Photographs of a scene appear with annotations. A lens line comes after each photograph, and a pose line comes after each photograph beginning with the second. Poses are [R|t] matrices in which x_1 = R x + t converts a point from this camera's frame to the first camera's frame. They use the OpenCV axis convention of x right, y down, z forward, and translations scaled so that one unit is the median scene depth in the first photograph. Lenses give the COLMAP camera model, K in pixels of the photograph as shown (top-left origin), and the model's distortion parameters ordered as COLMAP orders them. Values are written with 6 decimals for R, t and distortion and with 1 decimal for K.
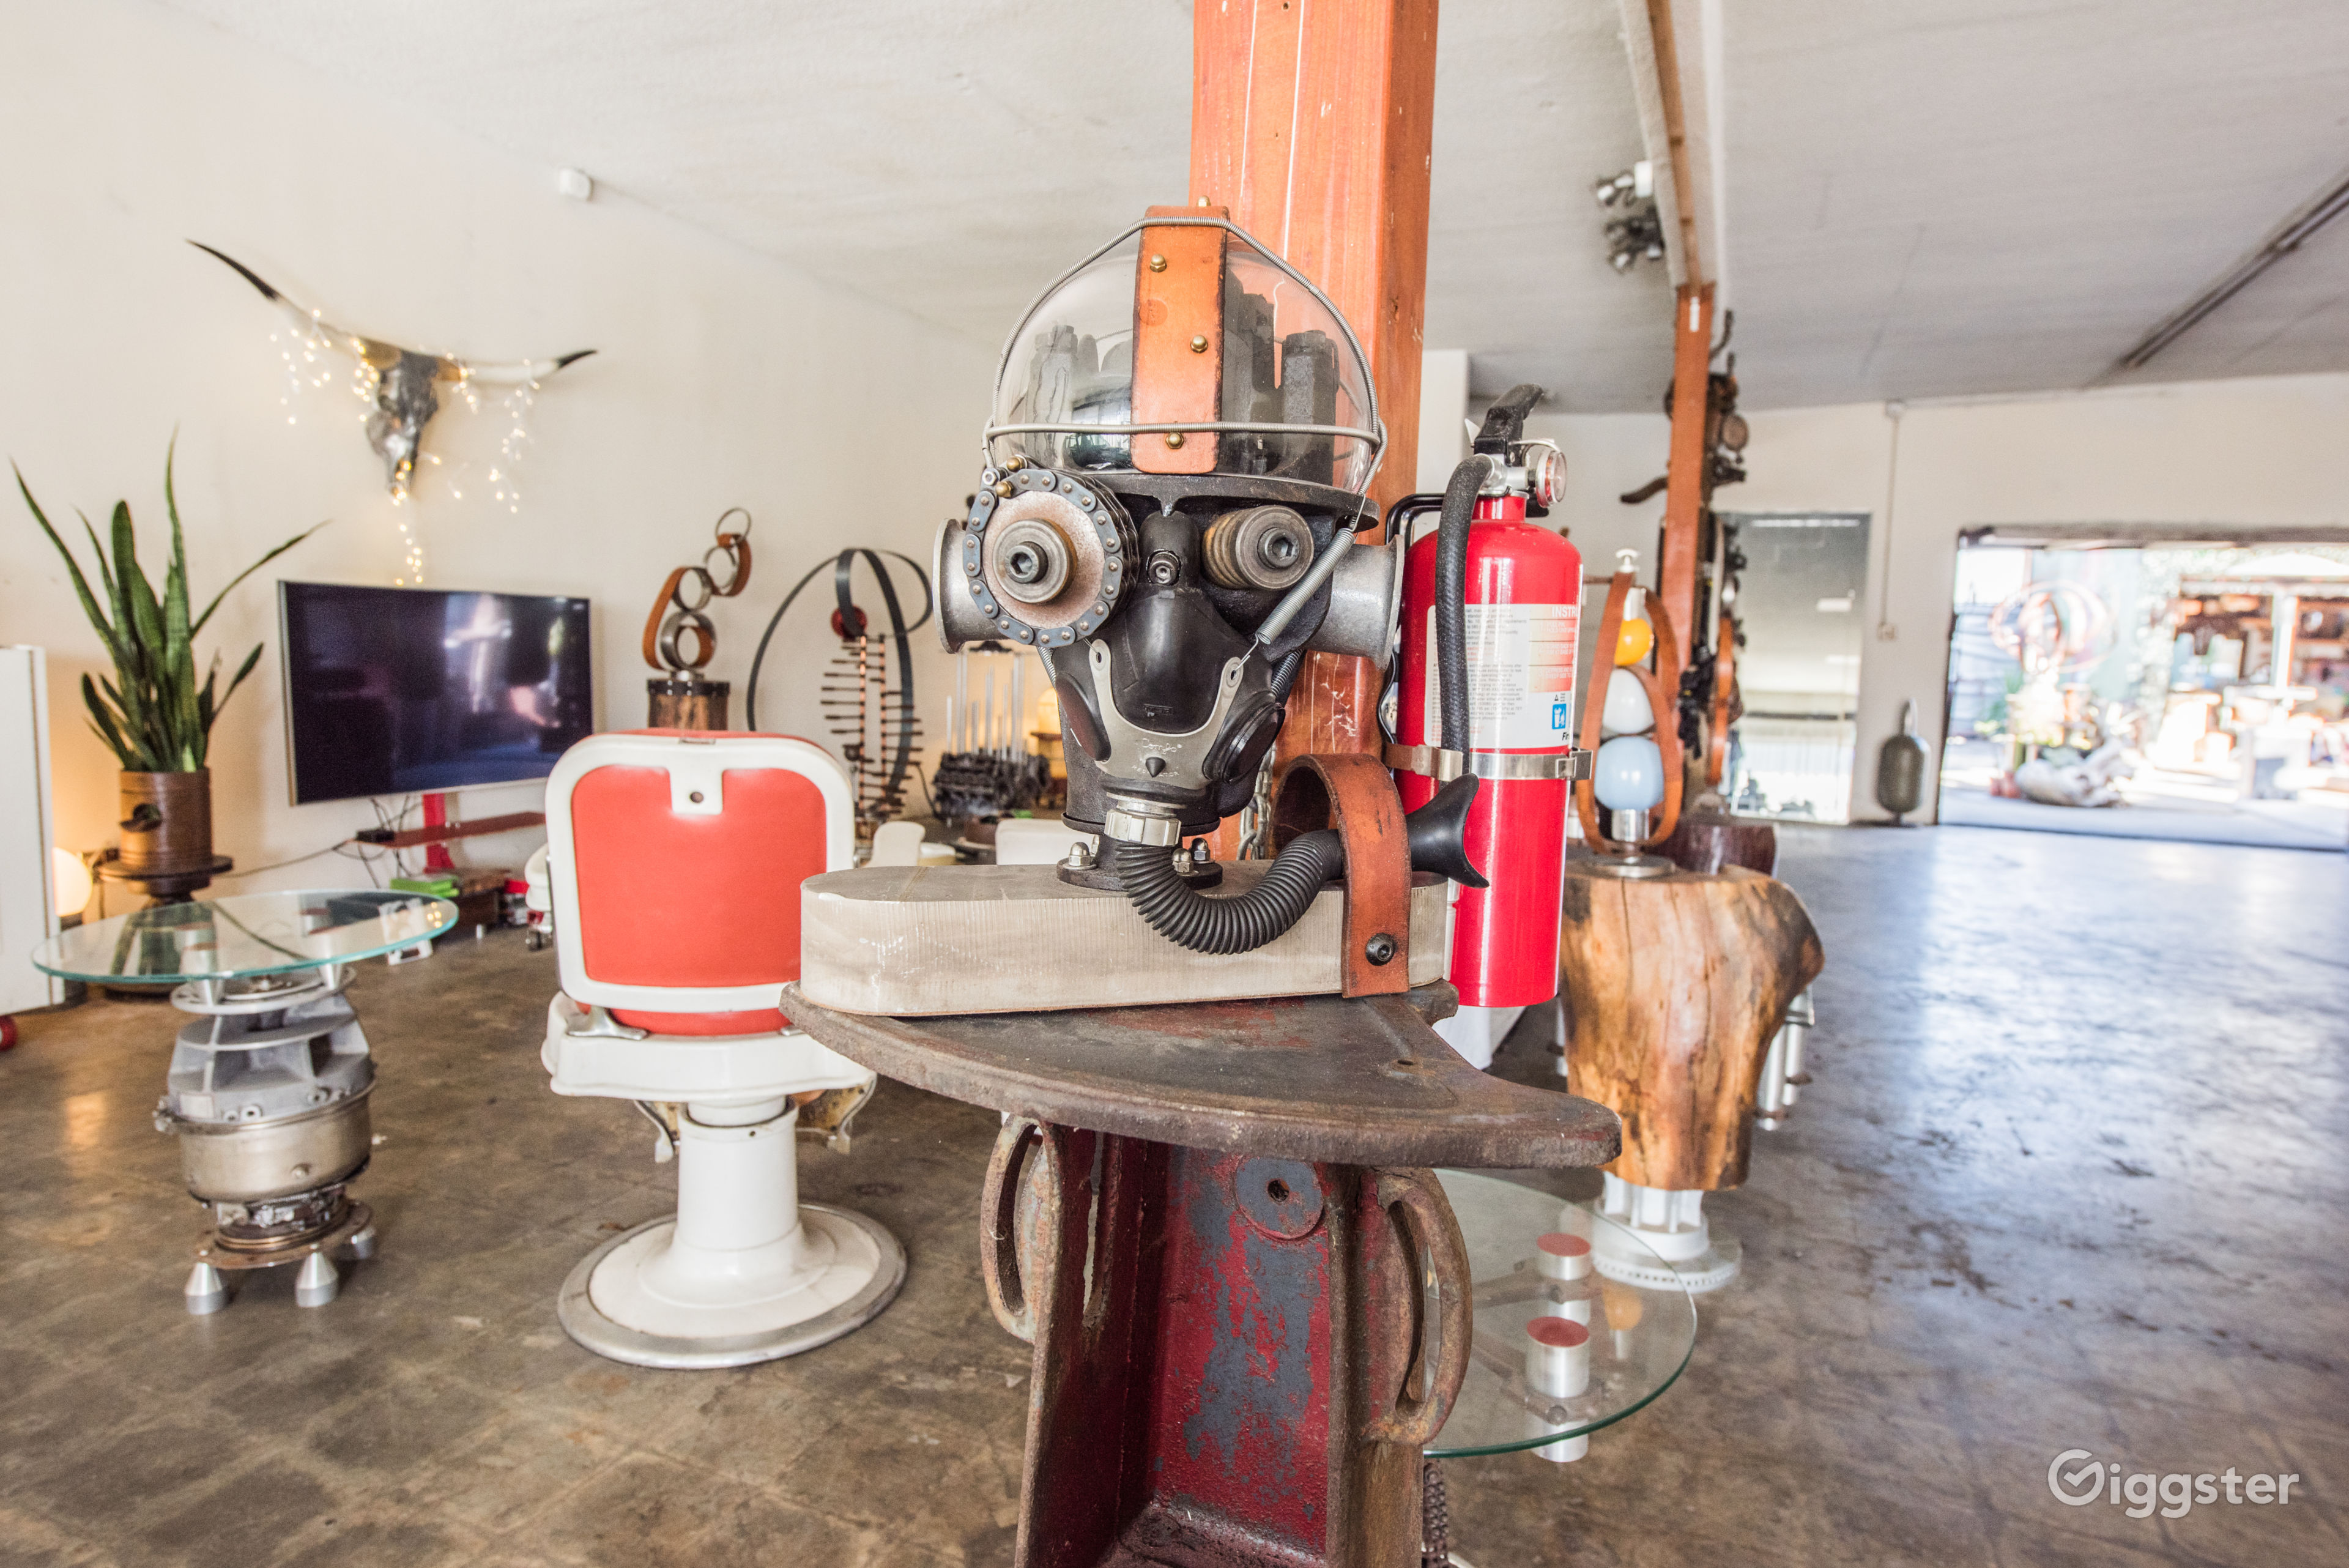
lens RADIAL K [[1314.2, 0, 1210.5], [0, 1314.2, 777.0], [0, 0, 1]] dist [-0.015196, -0.001005]
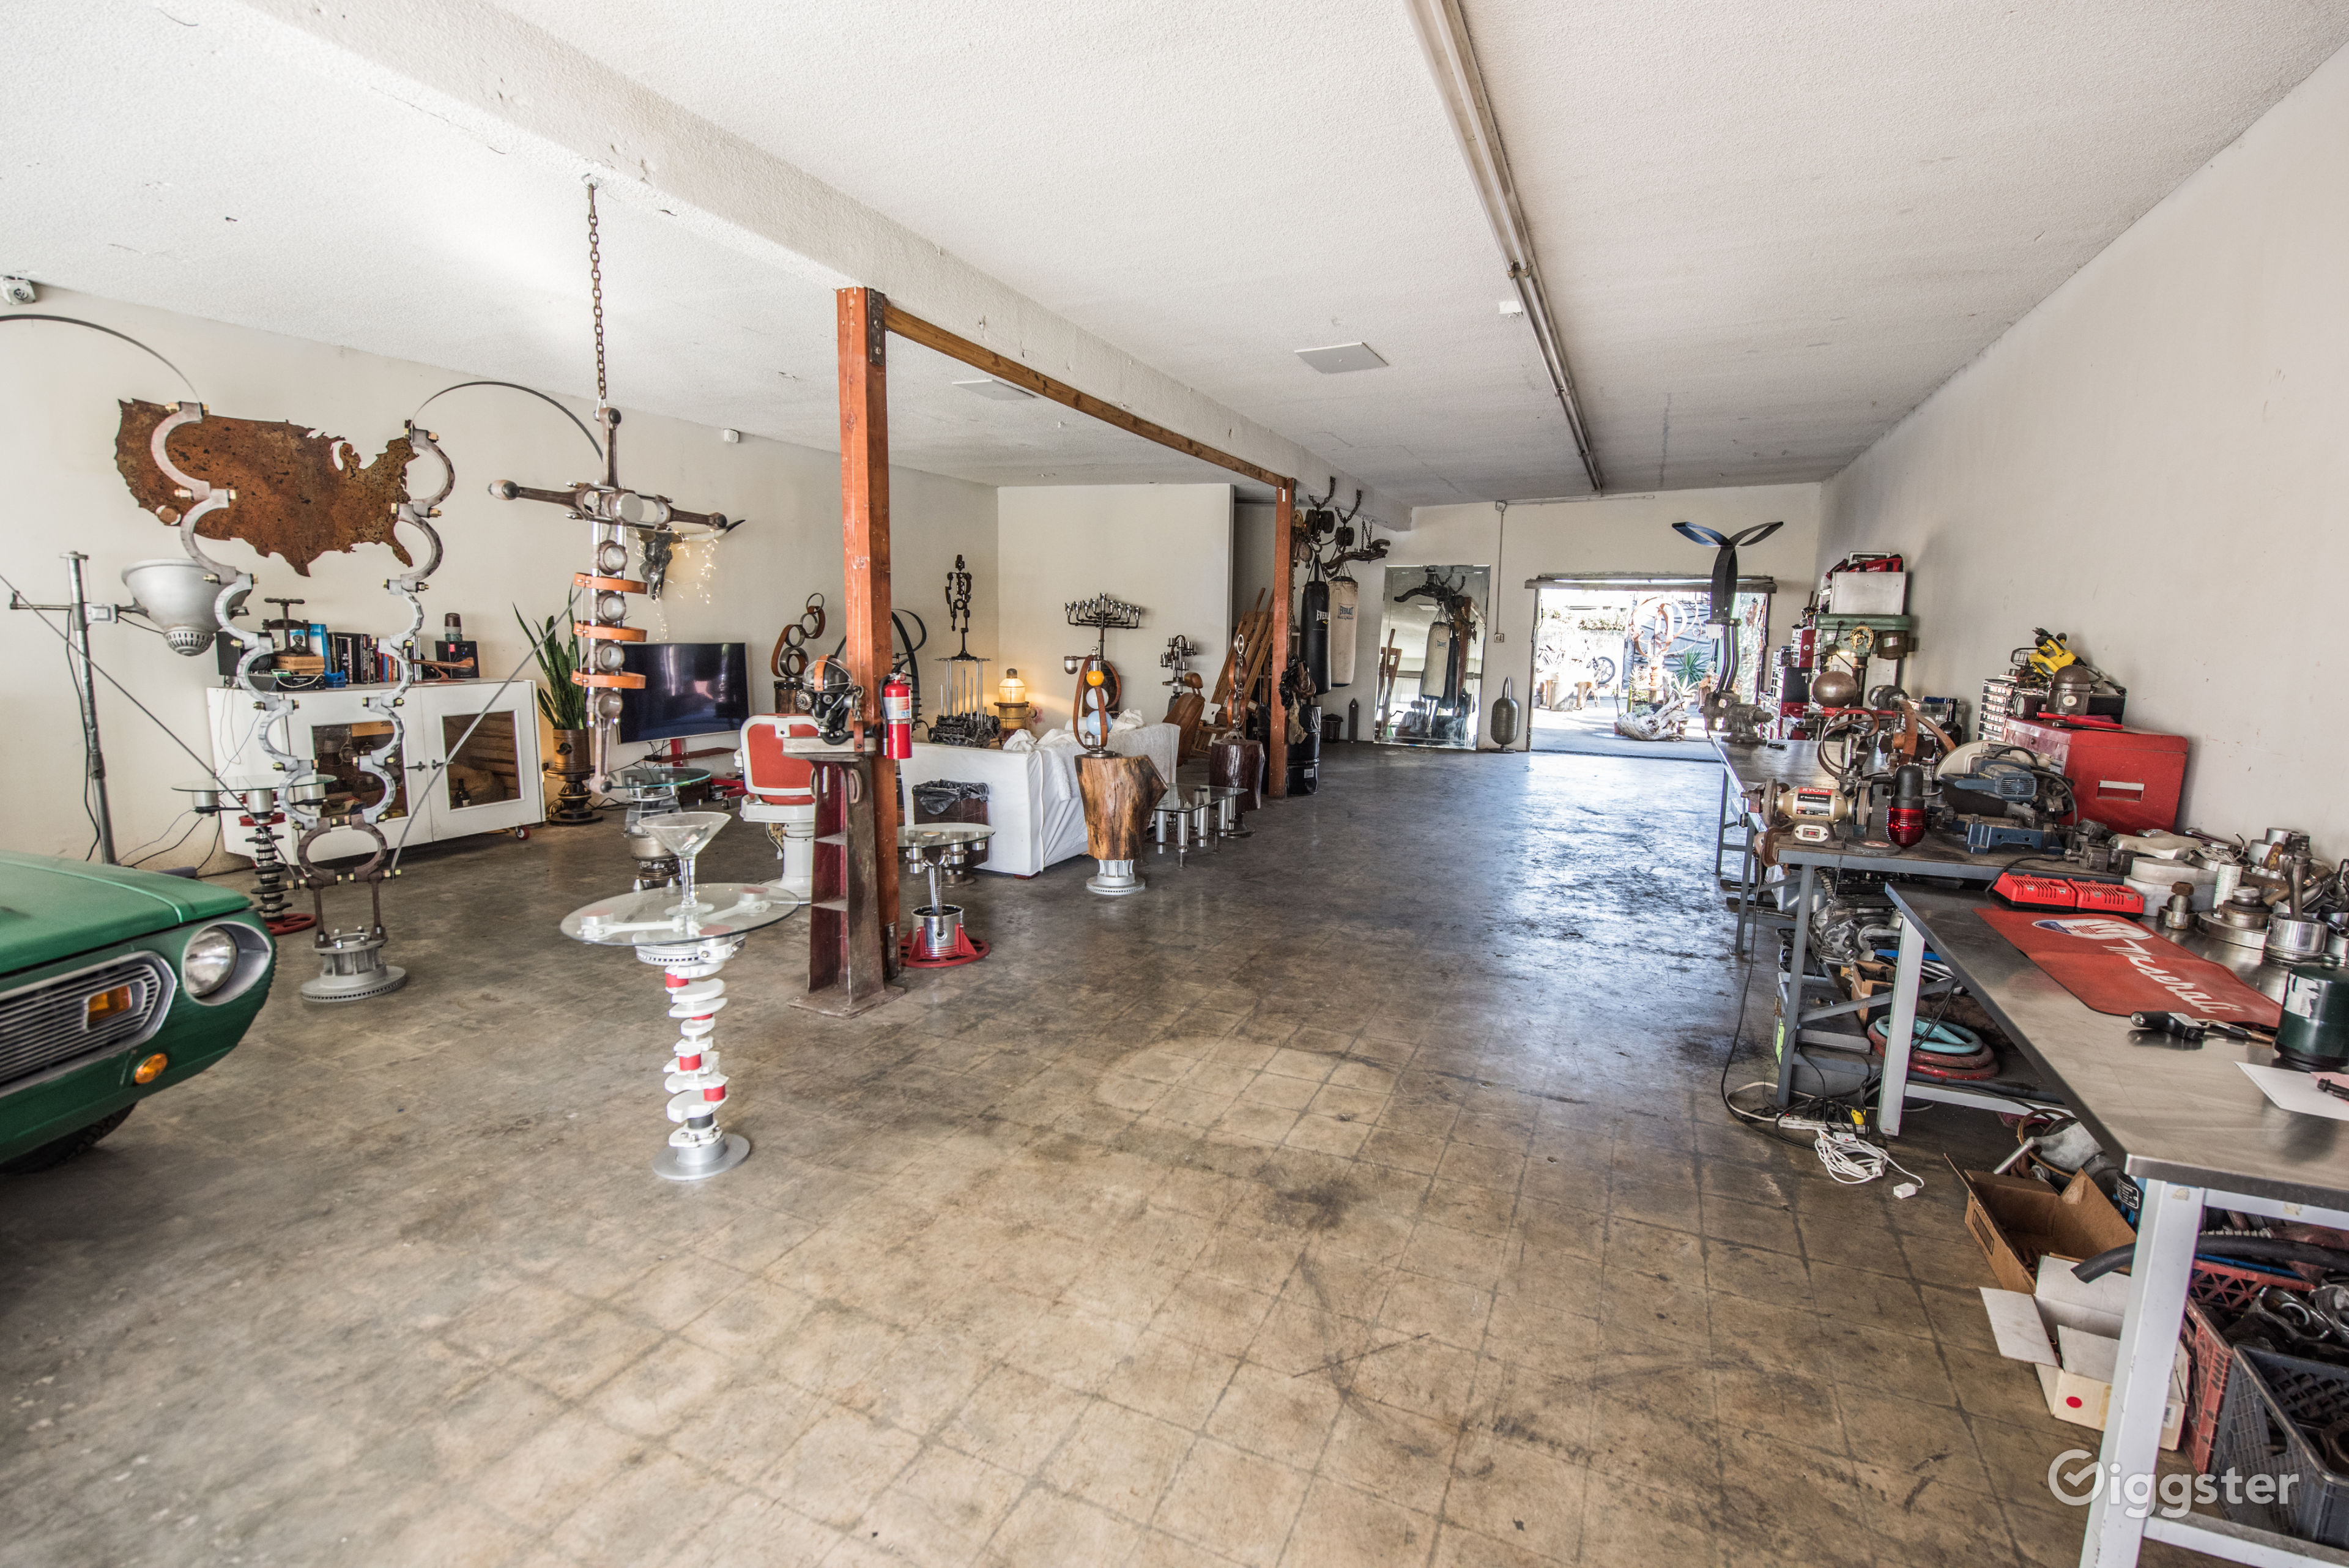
lens RADIAL K [[1043.5, 0, 1206.5], [0, 1043.5, 776.0], [0, 0, 1]] dist [-0.019896, 0.000102]
pose [[0.999725, -0.010310, -0.021048, 0.313302], [0.011239, 0.998945, 0.044517, 0.007902], [0.020567, -0.044741, 0.998787, -0.692129]]
